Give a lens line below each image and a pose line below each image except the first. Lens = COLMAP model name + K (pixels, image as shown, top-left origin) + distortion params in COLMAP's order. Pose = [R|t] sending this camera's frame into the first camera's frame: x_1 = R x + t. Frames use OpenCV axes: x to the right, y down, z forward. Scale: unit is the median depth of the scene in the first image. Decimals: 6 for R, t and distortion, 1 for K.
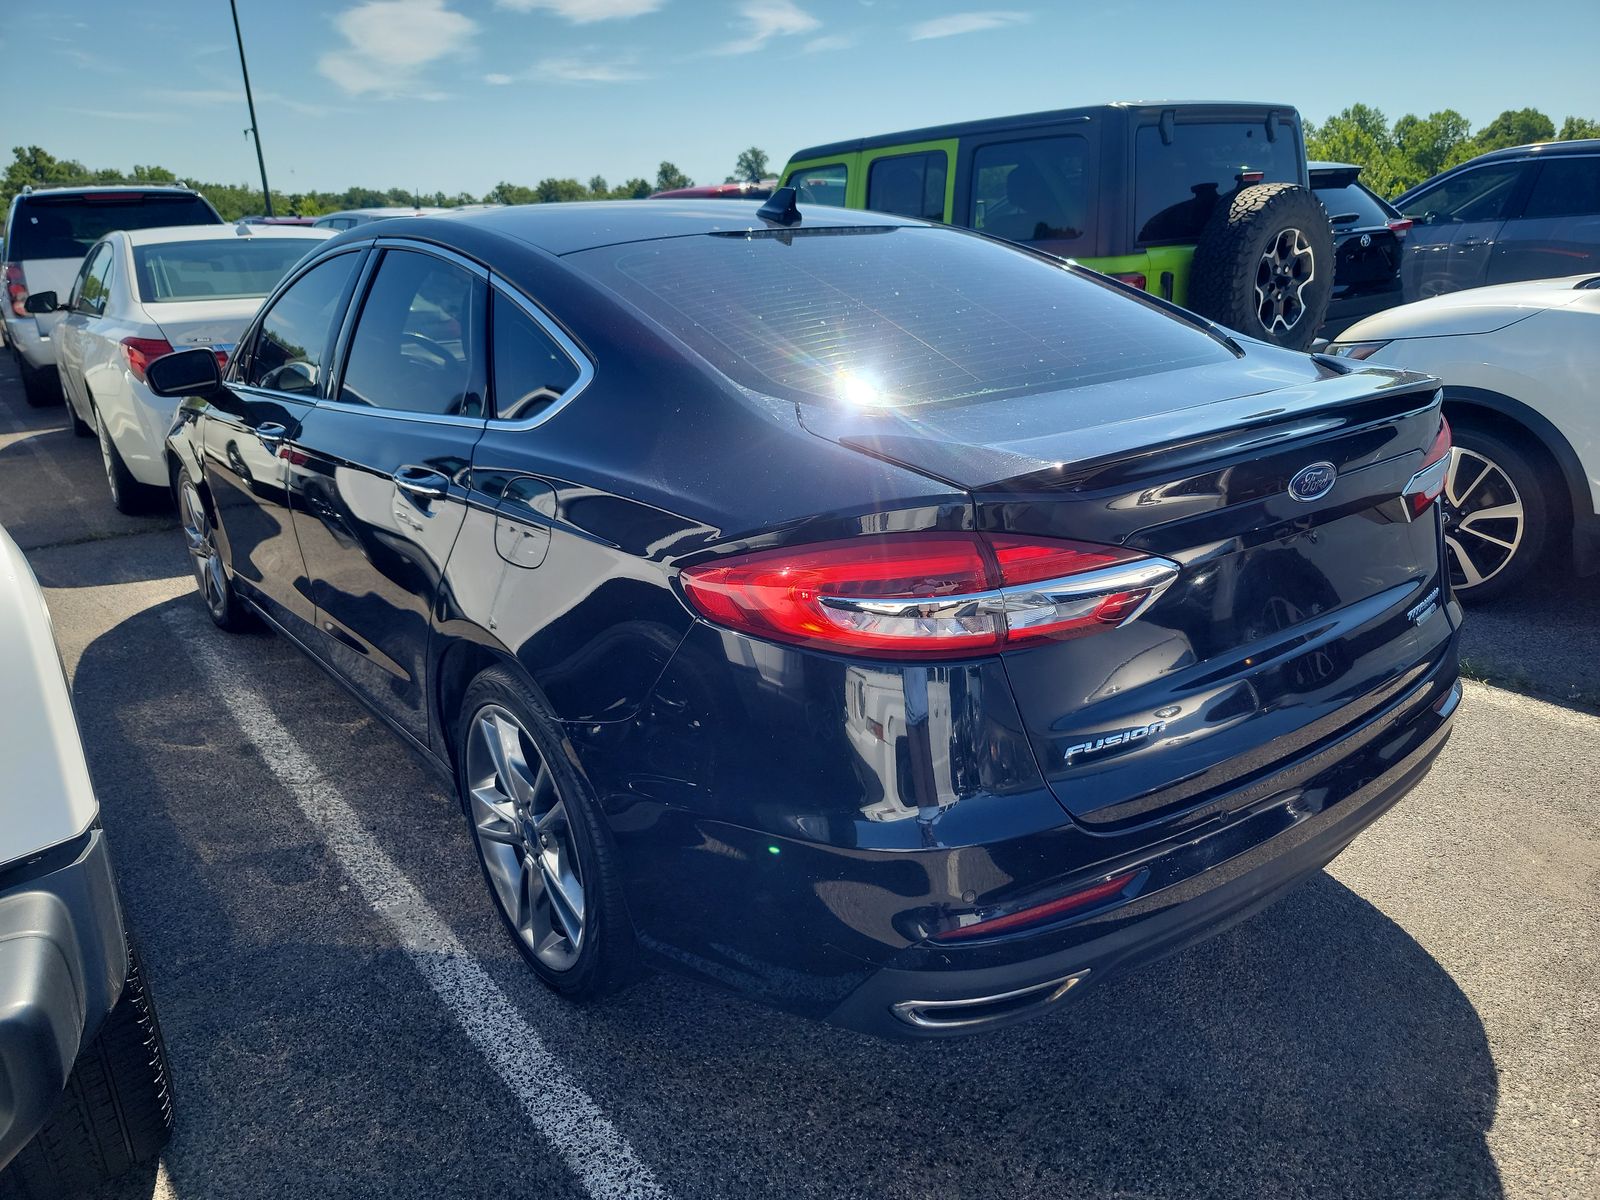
lens RADIAL K [[1128.0, 0, 800.0], [0, 1128.0, 600.0], [0, 0, 1]] dist [0.054974, -0.034529]
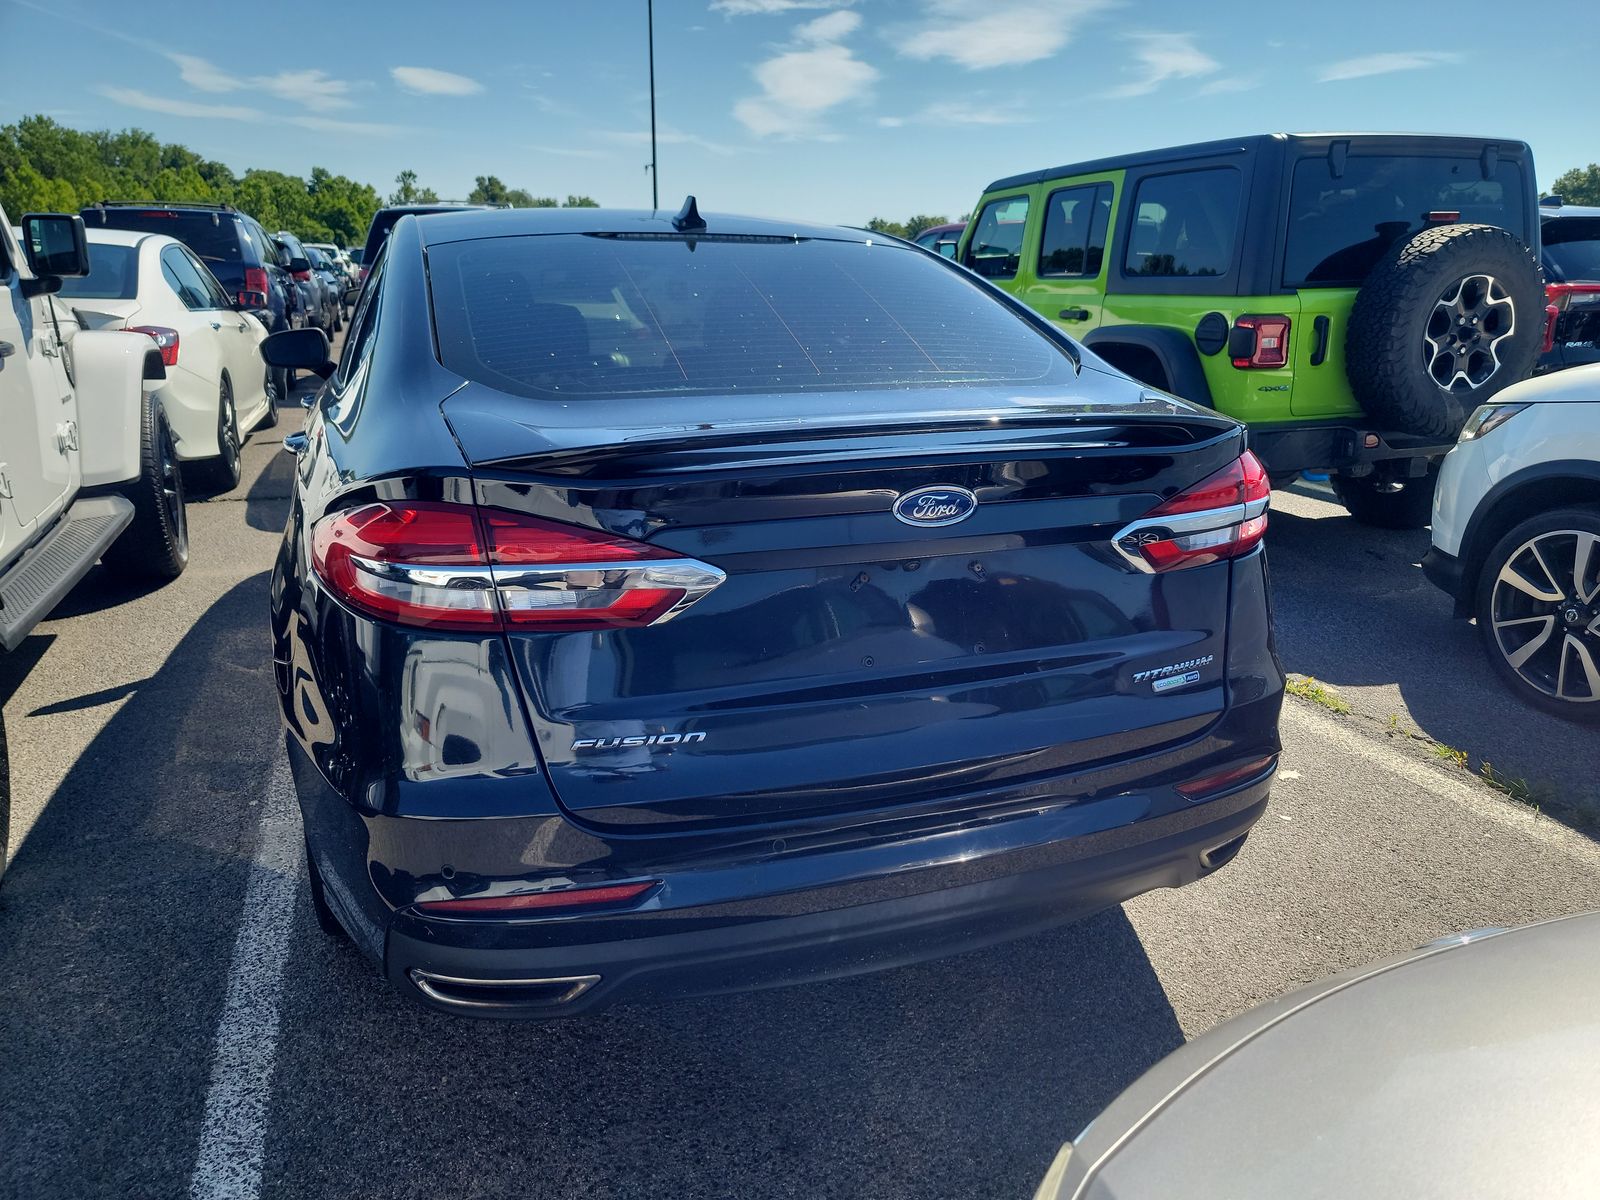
lens RADIAL K [[1128.4, 0, 850.4], [0, 1128.4, 575.6], [0, 0, 1]] dist [0.078466, -0.065072]
pose [[0.955383, 0.116225, -0.271543, 0.228568], [-0.130270, 0.990888, -0.034216, -0.001951], [0.265092, 0.068063, 0.961818, 0.033639]]
